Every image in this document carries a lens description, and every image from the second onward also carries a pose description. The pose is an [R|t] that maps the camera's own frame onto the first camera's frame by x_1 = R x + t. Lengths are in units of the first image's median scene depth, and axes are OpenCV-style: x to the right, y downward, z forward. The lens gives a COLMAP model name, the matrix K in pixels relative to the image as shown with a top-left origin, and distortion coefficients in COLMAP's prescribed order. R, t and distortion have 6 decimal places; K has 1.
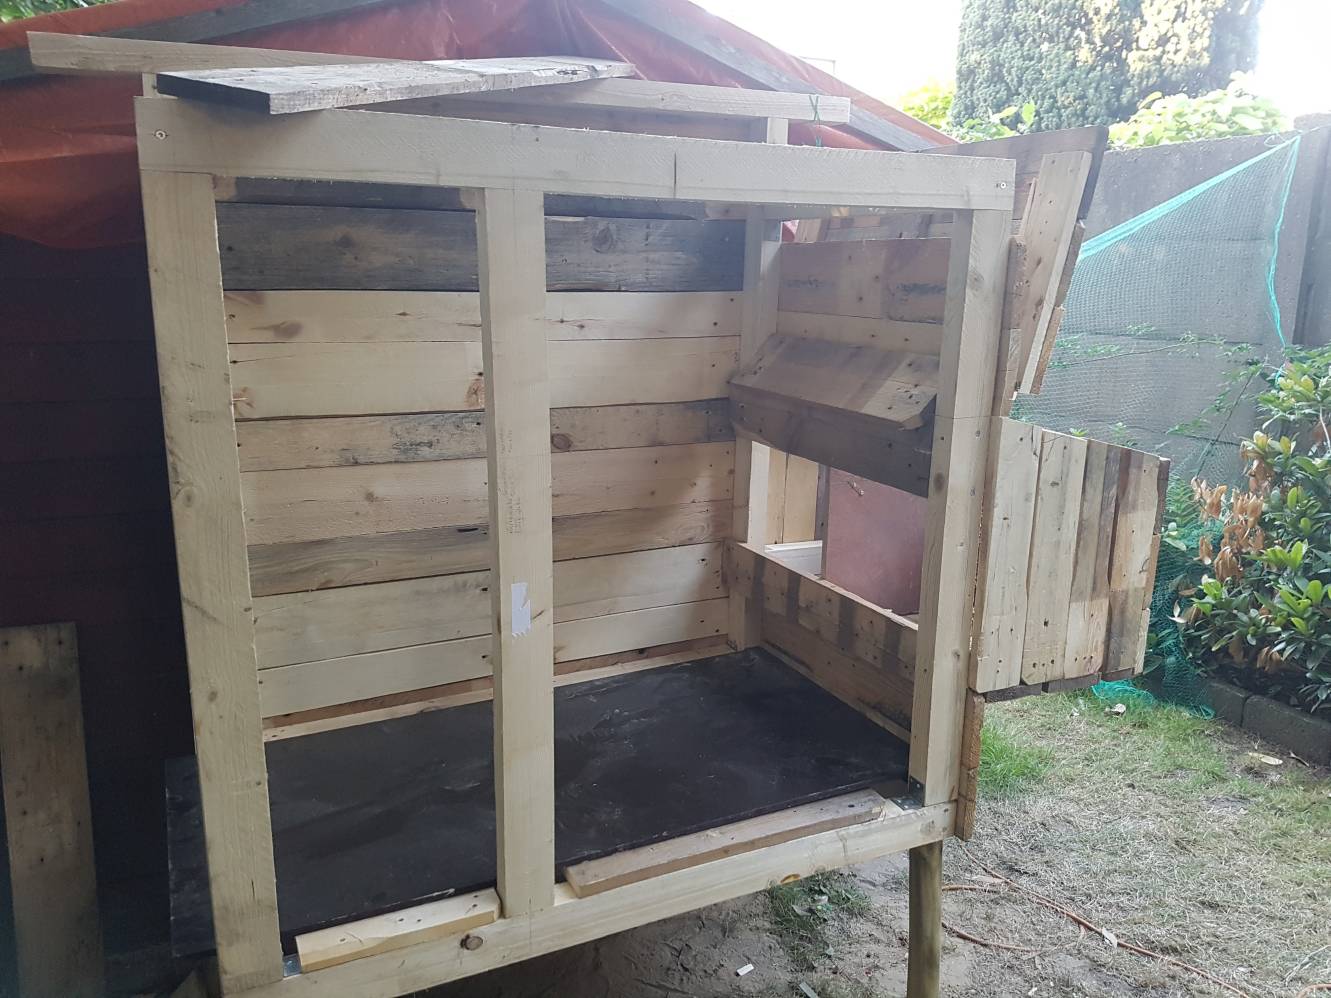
lens RADIAL K [[1013.0, 0, 693.9], [0, 1013.0, 511.7], [0, 0, 1]] dist [0.210677, -0.425473]
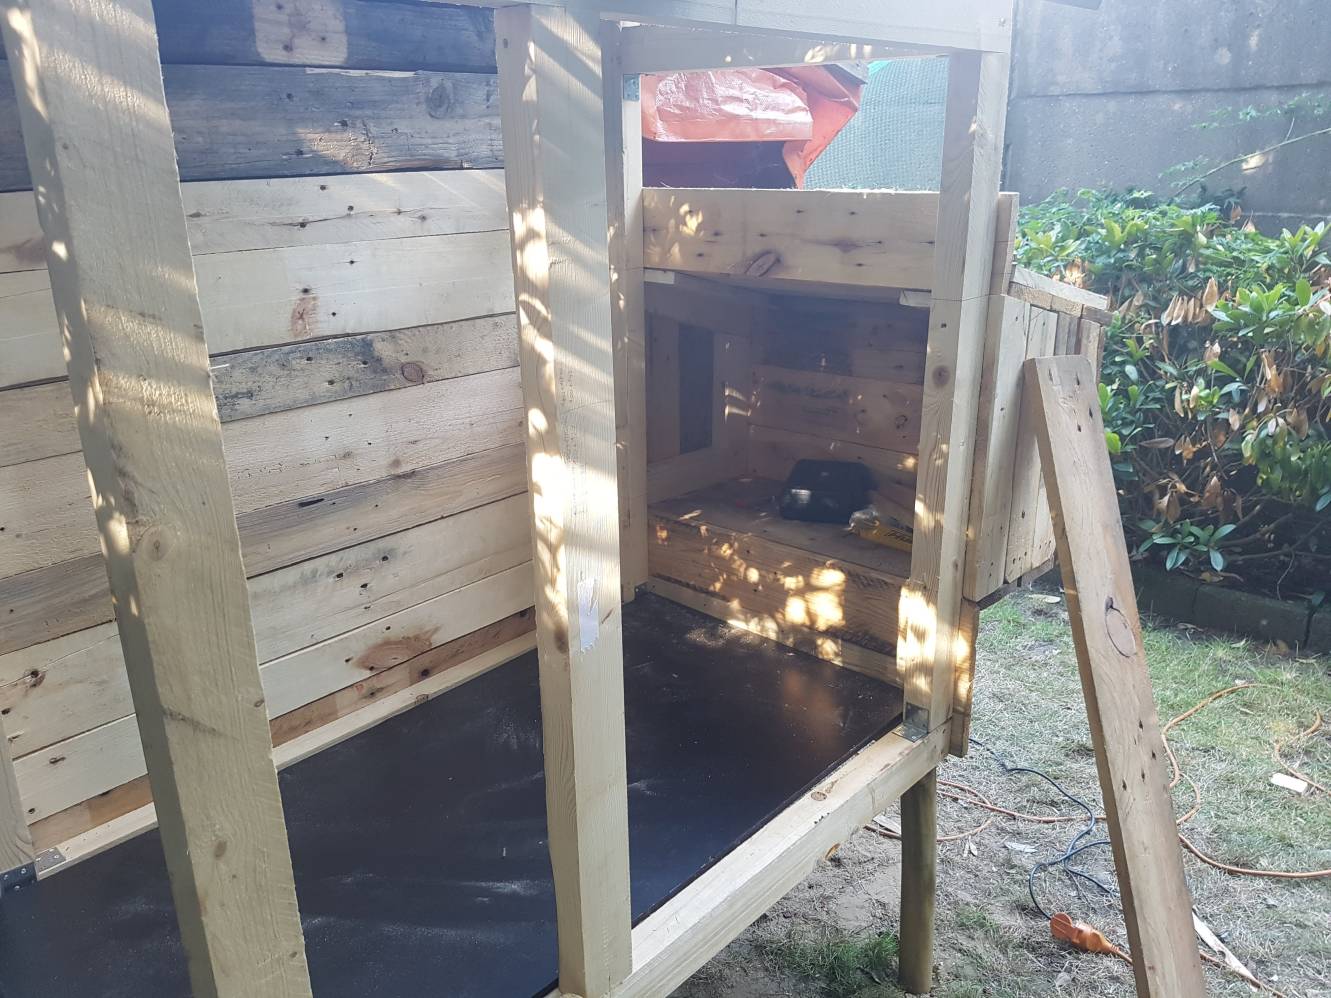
lens RADIAL K [[1034.3, 0, 666.2], [0, 1034.3, 492.3], [0, 0, 1]] dist [0.086675, -0.179201]
pose [[0.935912, -0.141586, 0.322526, -0.246144], [0.113640, 0.988065, 0.103988, -0.043390], [-0.333400, -0.060671, 0.940831, 0.216519]]
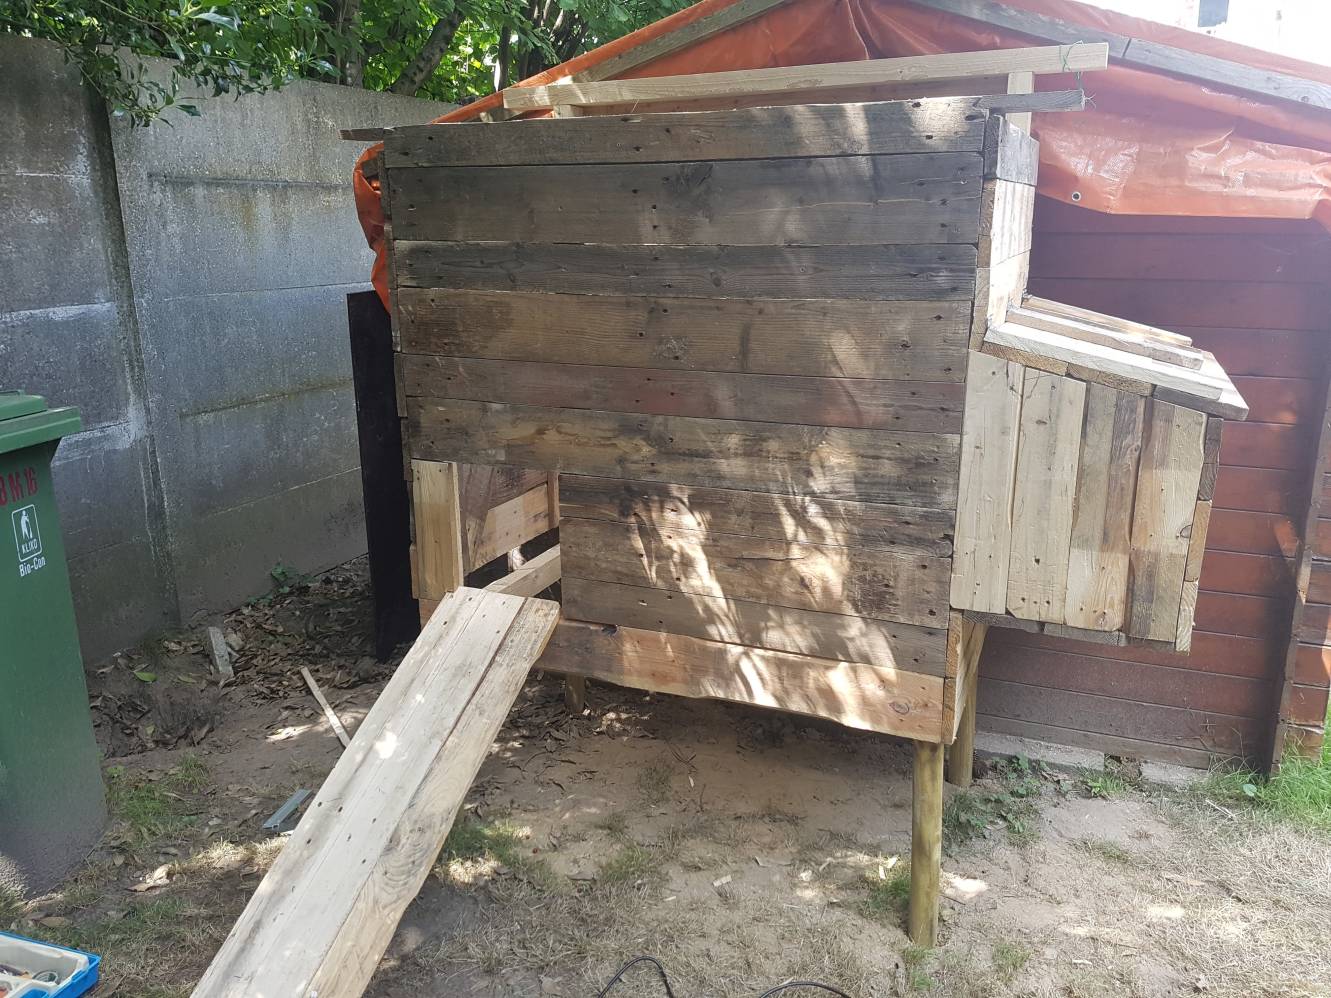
lens RADIAL K [[1037.5, 0, 679.8], [0, 1037.5, 492.4], [0, 0, 1]] dist [0.080284, -0.131620]
pose [[0.654875, 0.167885, -0.736854, 0.816284], [-0.151024, 0.984418, 0.090069, 0.001778], [0.740493, 0.052298, 0.670026, 0.043457]]
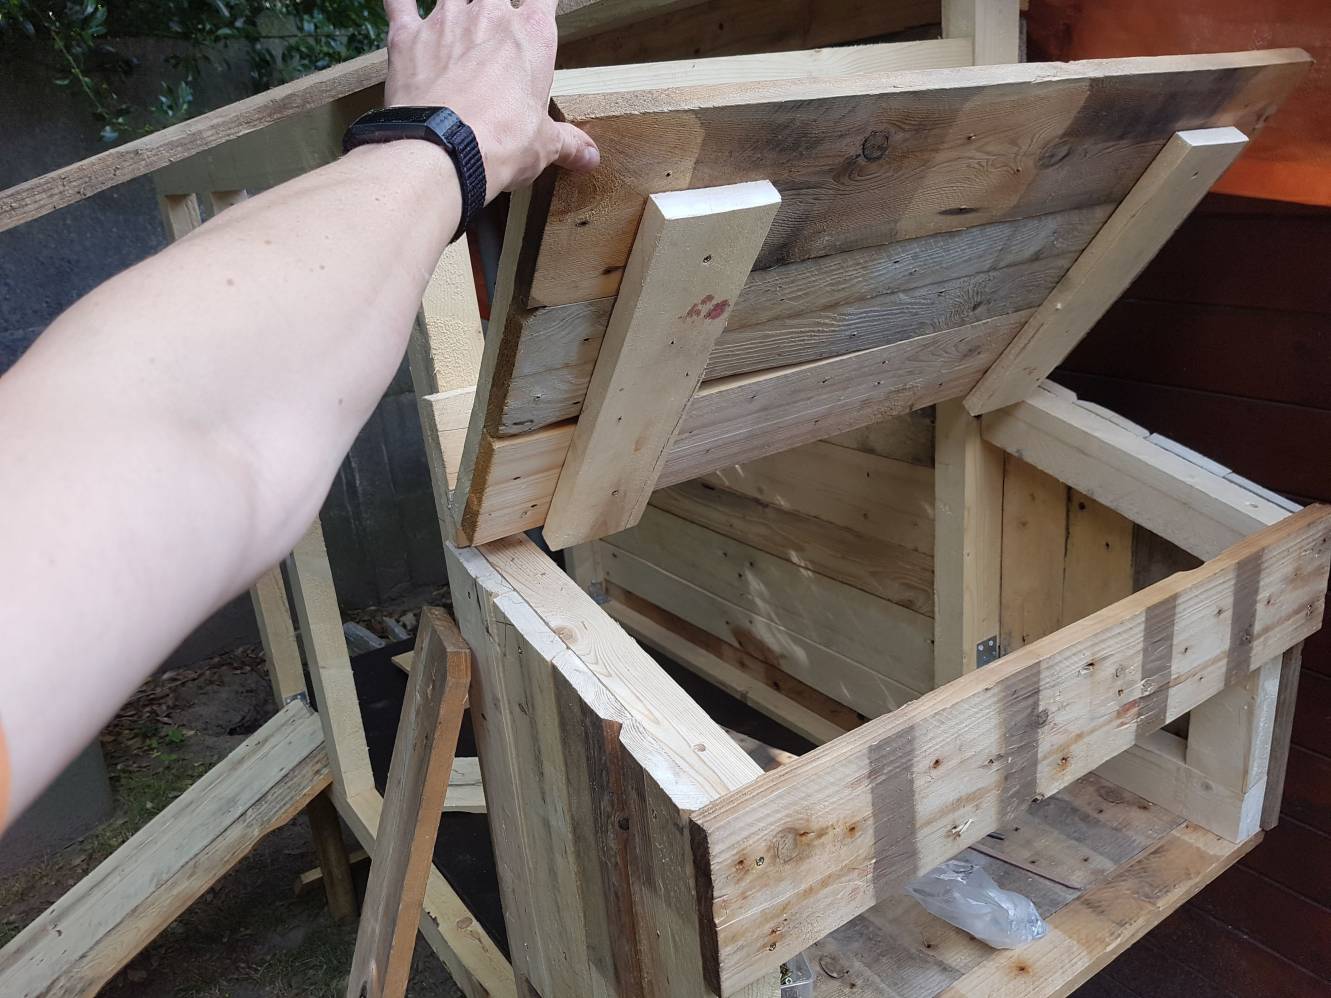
lens RADIAL K [[1028.3, 0, 689.6], [0, 1028.3, 498.2], [0, 0, 1]] dist [0.099274, -0.191951]
pose [[0.142094, 0.291598, -0.945928, 0.742427], [-0.133233, 0.952563, 0.273629, -0.250785], [0.980846, 0.087147, 0.174204, 0.904336]]
